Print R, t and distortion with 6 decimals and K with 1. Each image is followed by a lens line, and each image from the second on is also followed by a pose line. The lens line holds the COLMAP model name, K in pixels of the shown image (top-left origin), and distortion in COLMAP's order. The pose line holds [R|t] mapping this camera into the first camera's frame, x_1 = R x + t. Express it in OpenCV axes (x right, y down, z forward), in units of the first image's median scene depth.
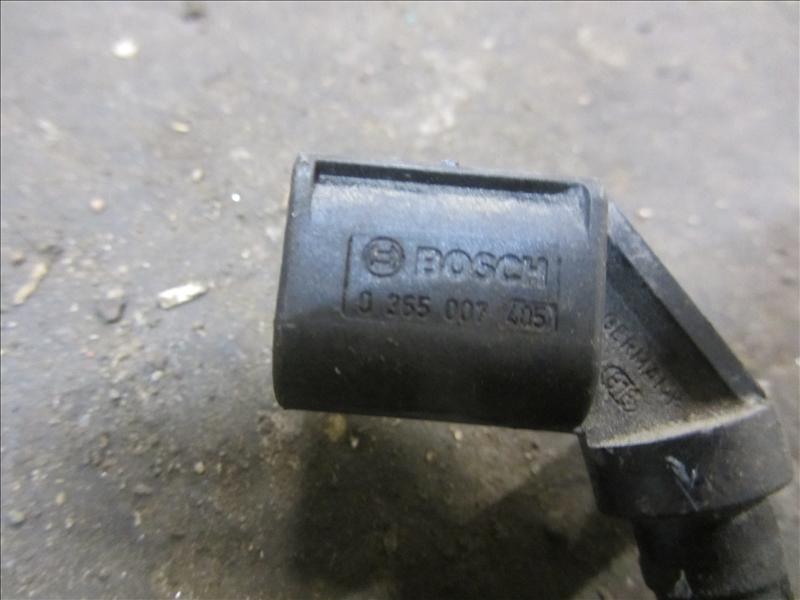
lens RADIAL K [[660.7, 0, 405.0], [0, 660.7, 303.5], [0, 0, 1]] dist [-0.011203, -0.006695]
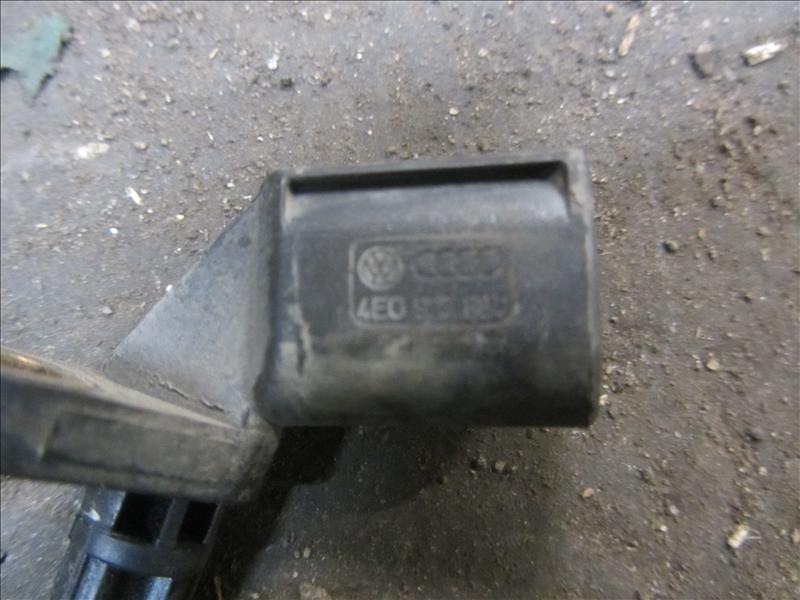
lens RADIAL K [[660.7, 0, 402.2], [0, 660.7, 301.2], [0, 0, 1]] dist [-0.011203, -0.006695]
pose [[0.981518, 0.091558, -0.168046, -0.605501], [-0.033821, 0.947292, 0.318581, 0.042427], [0.188357, -0.307009, 0.932881, -0.159855]]
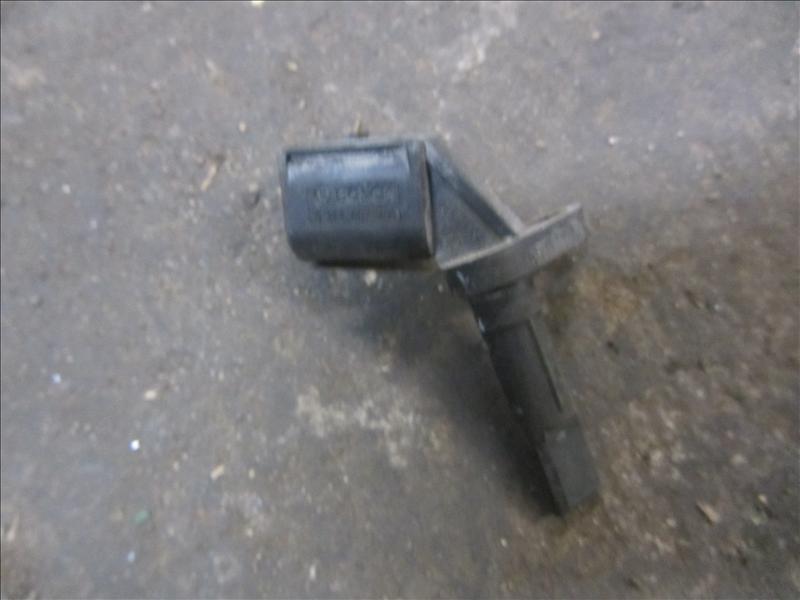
lens RADIAL K [[660.7, 0, 400.0], [0, 660.7, 297.8], [0, 0, 1]] dist [-0.011203, -0.006695]
pose [[0.977584, 0.127410, -0.167622, 0.235865], [-0.065621, 0.940843, 0.332428, -0.302251], [0.200061, -0.313977, 0.928113, -0.557185]]
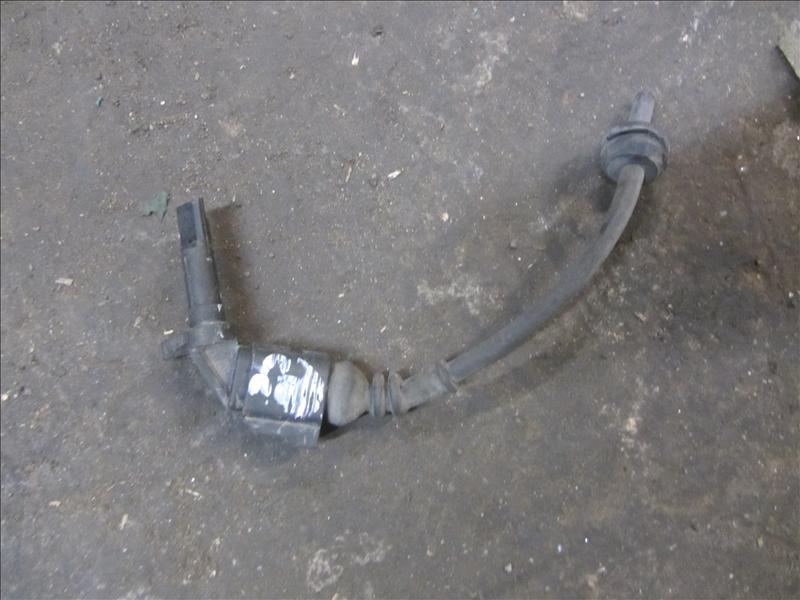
lens RADIAL K [[660.7, 0, 401.5], [0, 660.7, 300.9], [0, 0, 1]] dist [-0.011203, -0.006695]
pose [[0.982394, 0.016753, -0.186069, 0.248828], [0.073001, 0.882364, 0.464870, -0.821799], [0.171968, -0.470269, 0.865606, -1.728356]]
